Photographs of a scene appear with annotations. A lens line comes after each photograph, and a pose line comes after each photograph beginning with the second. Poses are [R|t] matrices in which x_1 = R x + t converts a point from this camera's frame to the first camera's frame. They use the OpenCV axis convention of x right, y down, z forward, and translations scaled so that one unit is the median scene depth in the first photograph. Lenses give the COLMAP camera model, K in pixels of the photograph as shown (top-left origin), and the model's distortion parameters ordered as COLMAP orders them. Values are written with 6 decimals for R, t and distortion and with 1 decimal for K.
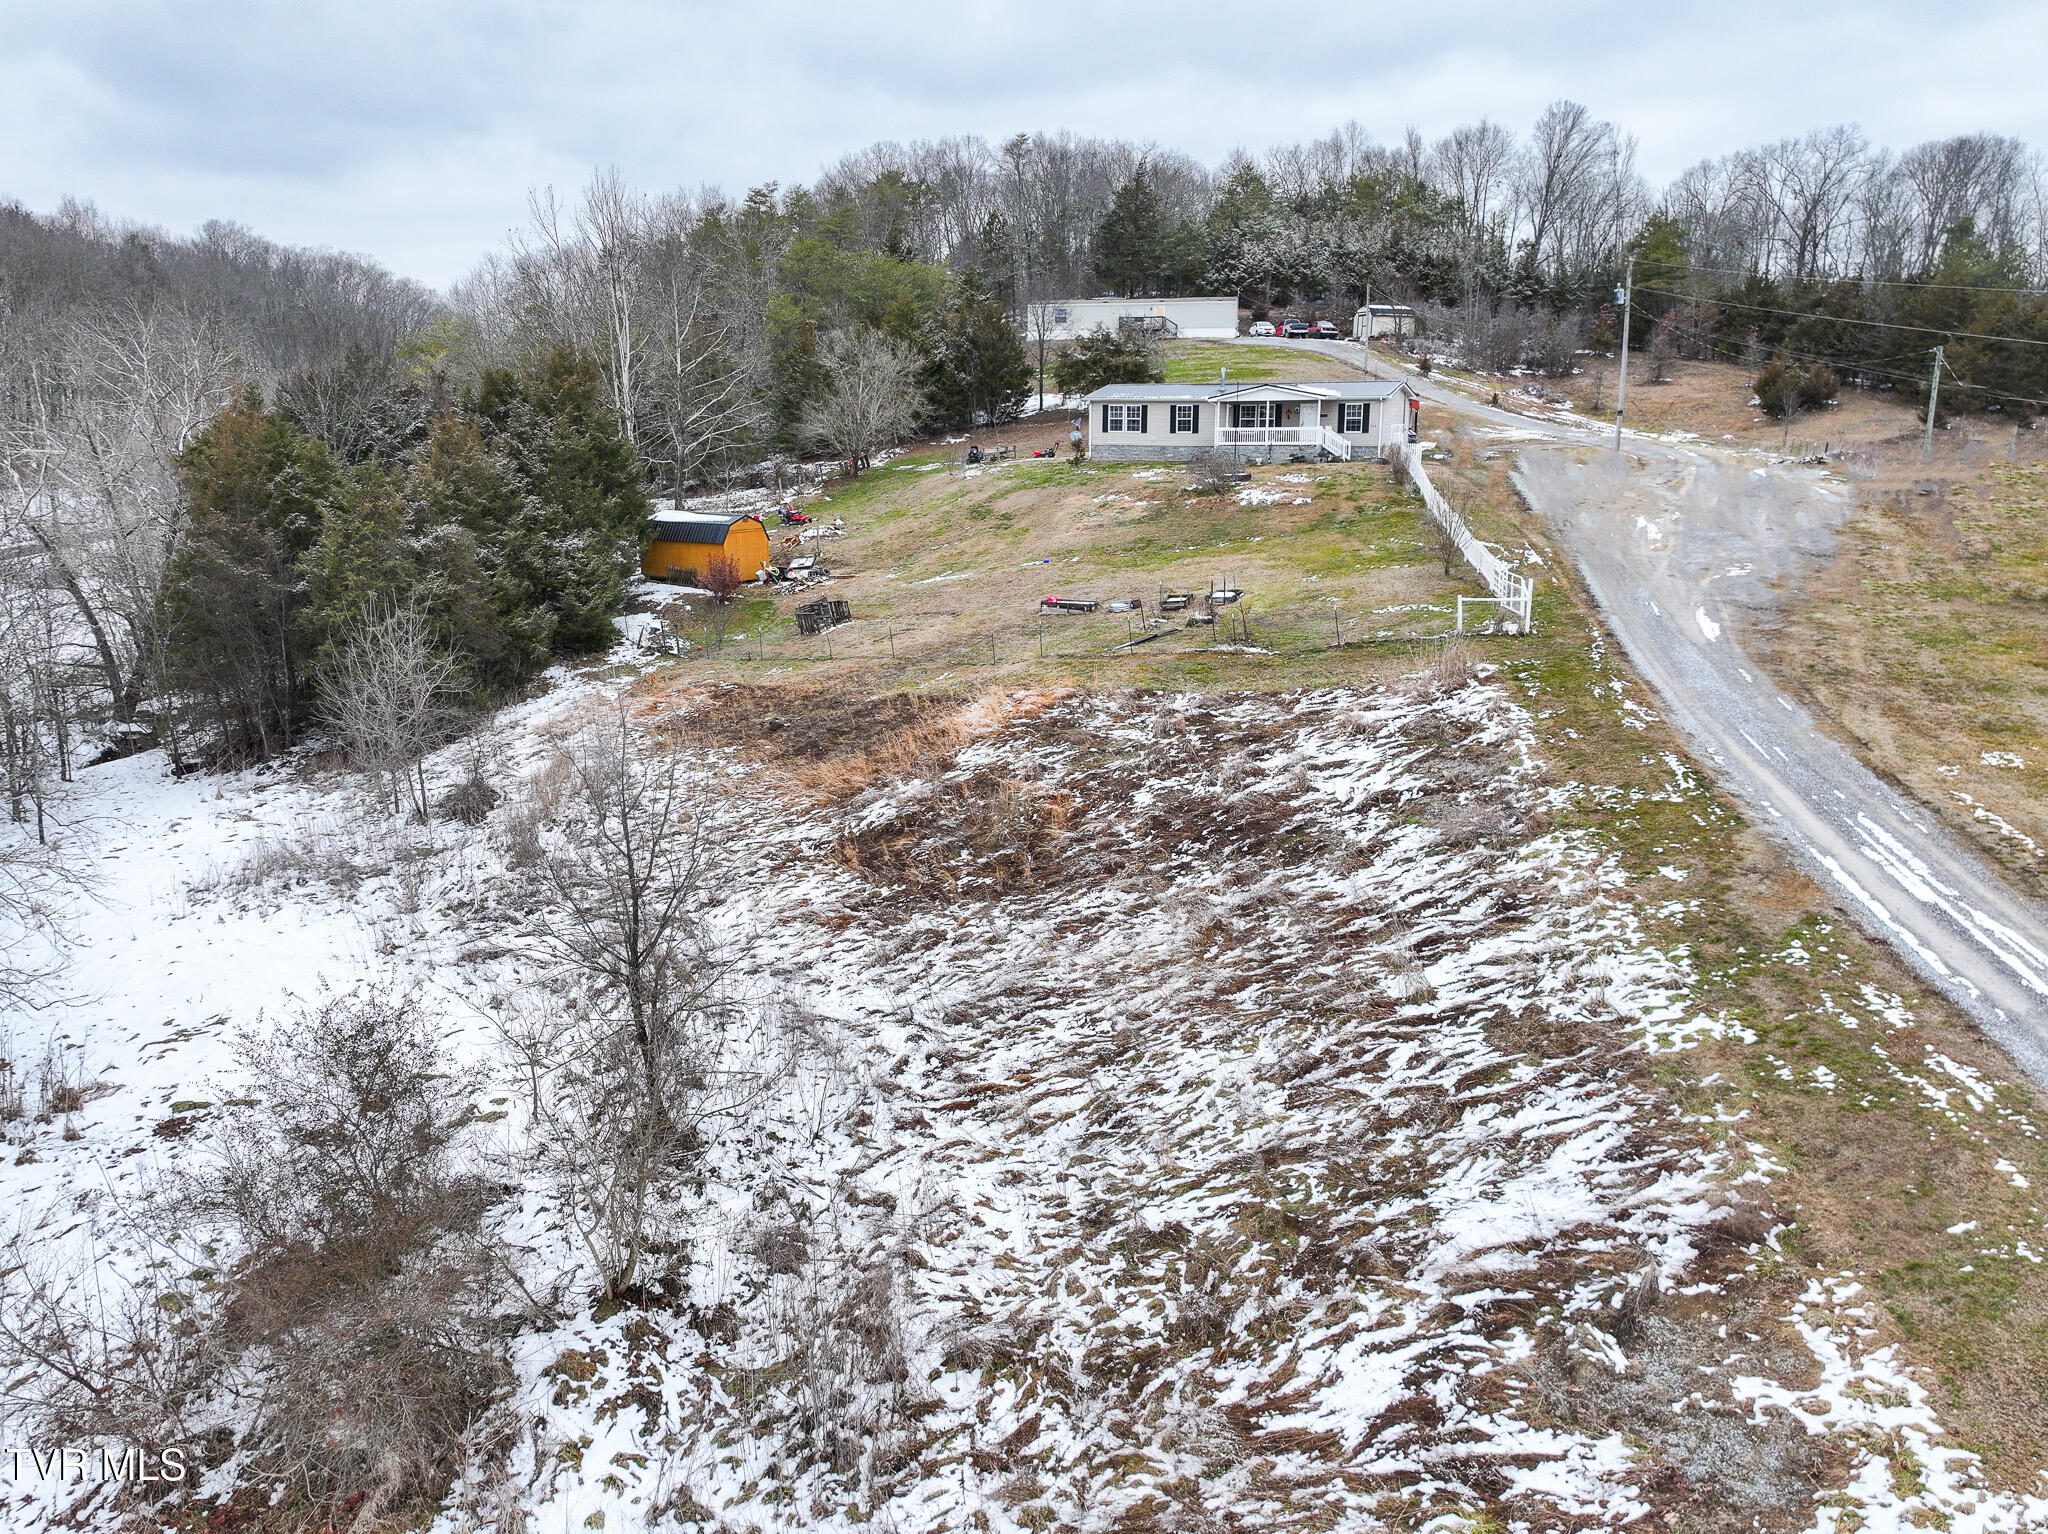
lens RADIAL K [[1443.7, 0, 1021.0], [0, 1443.7, 770.3], [0, 0, 1]] dist [0.003128, 0.009411]
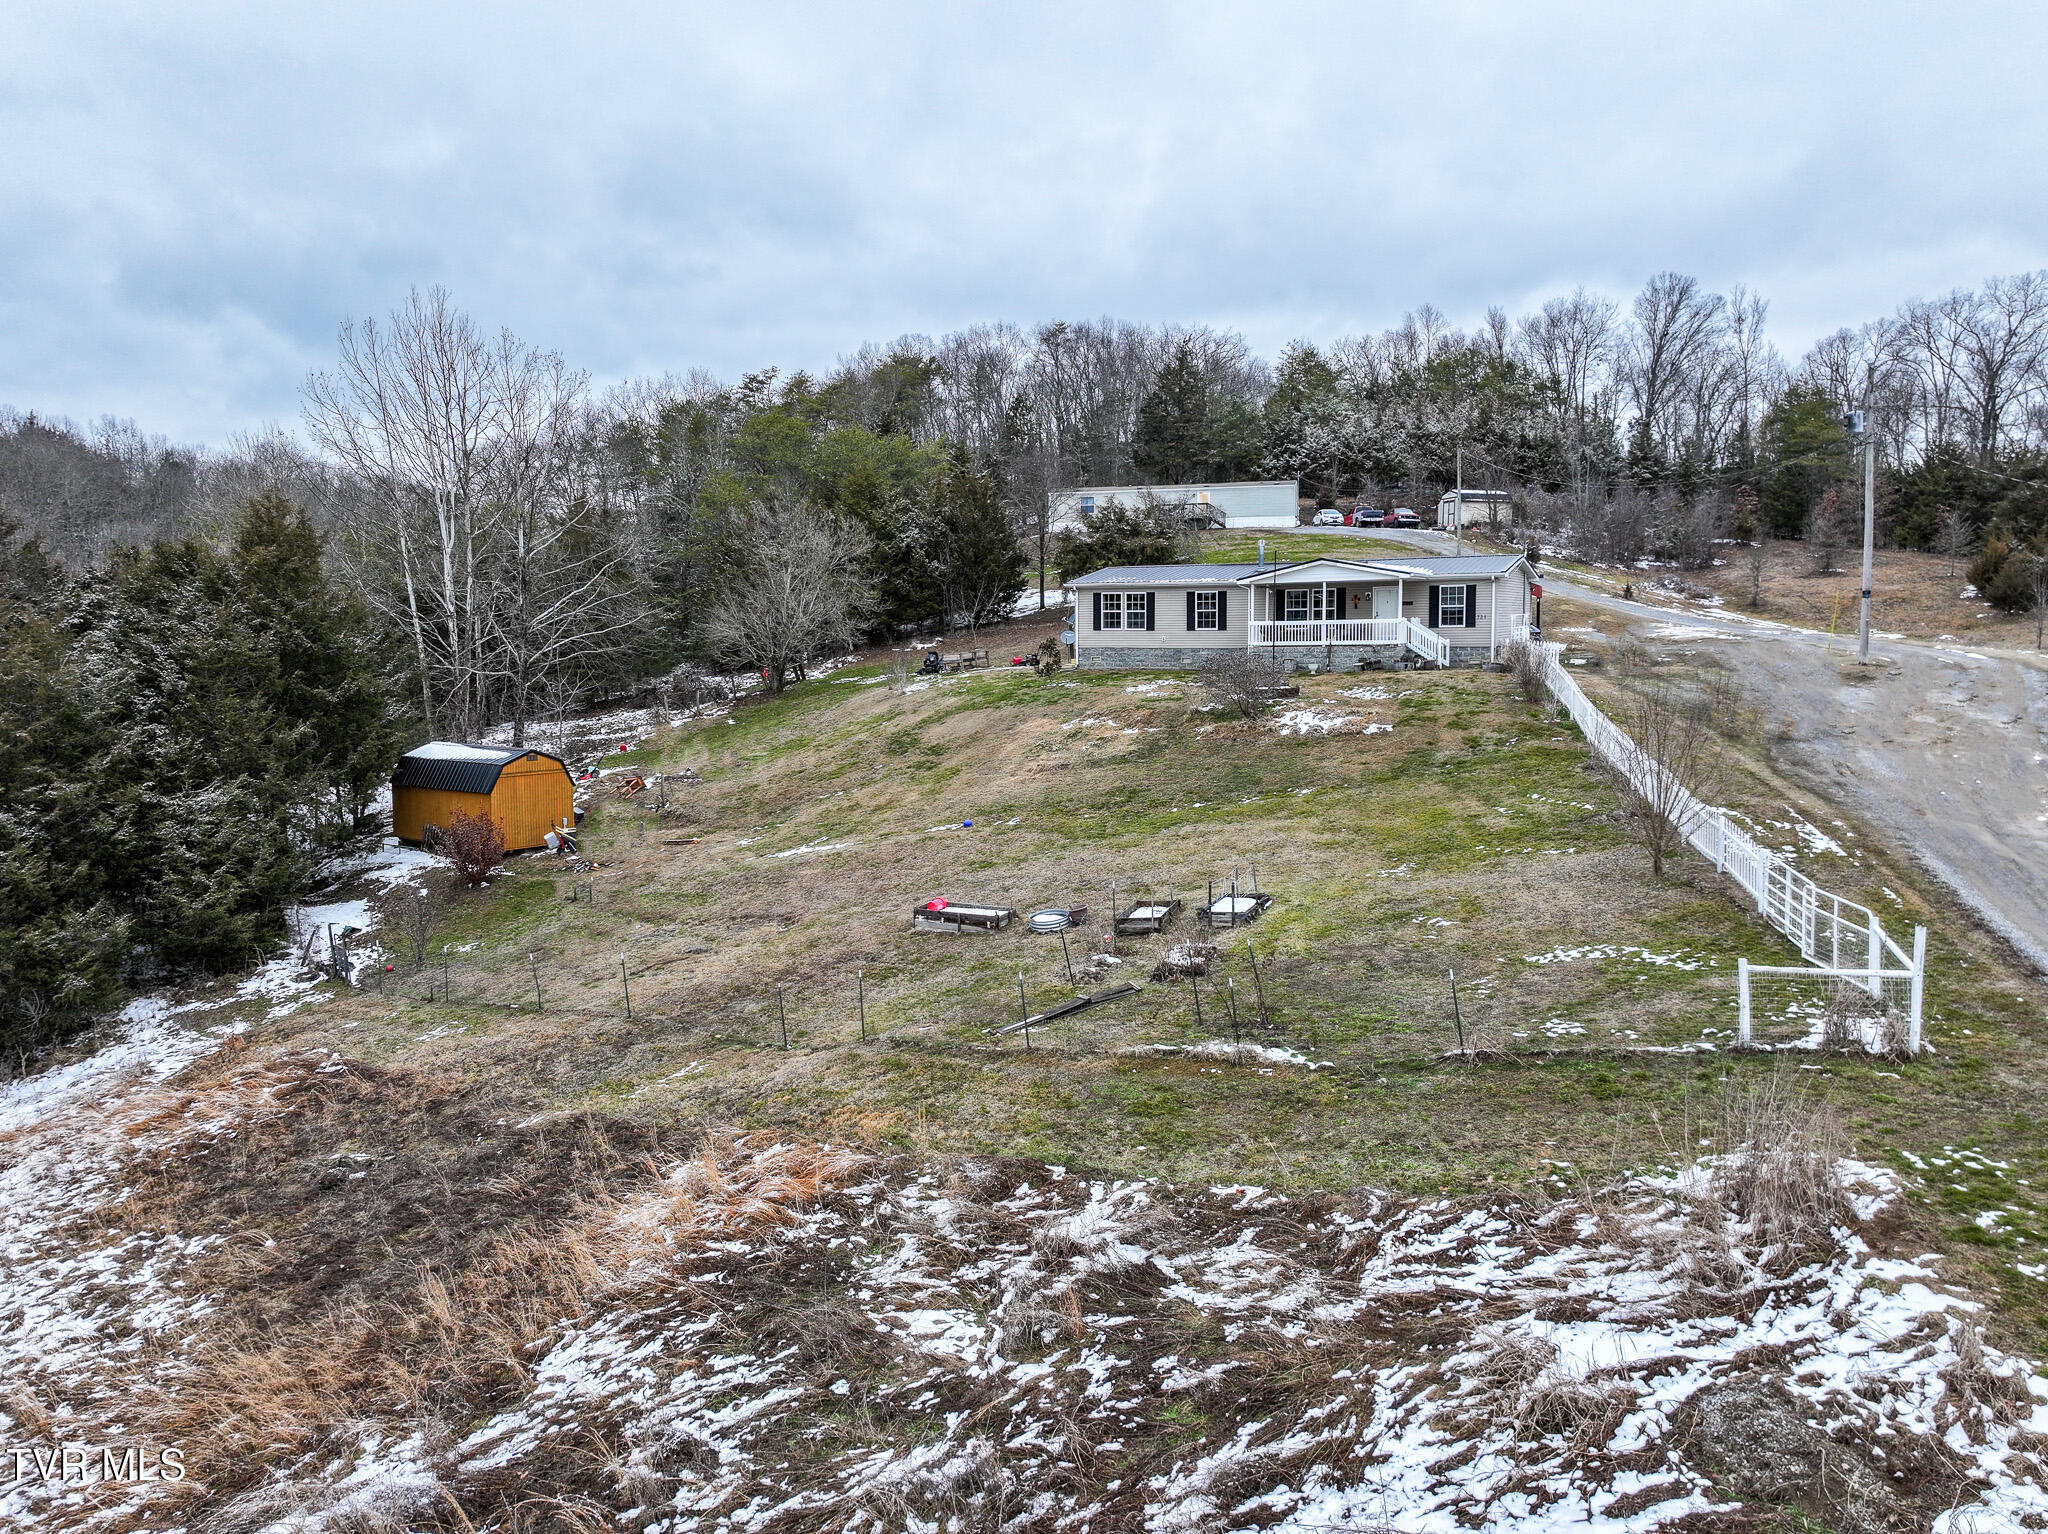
lens RADIAL K [[1443.7, 0, 1024.3], [0, 1443.7, 769.1], [0, 0, 1]] dist [0.003128, 0.009411]
pose [[0.998470, -0.000191, -0.055301, 0.066991], [-0.007871, 0.989322, -0.145530, -0.067787], [0.054738, 0.145743, 0.987807, 0.330292]]
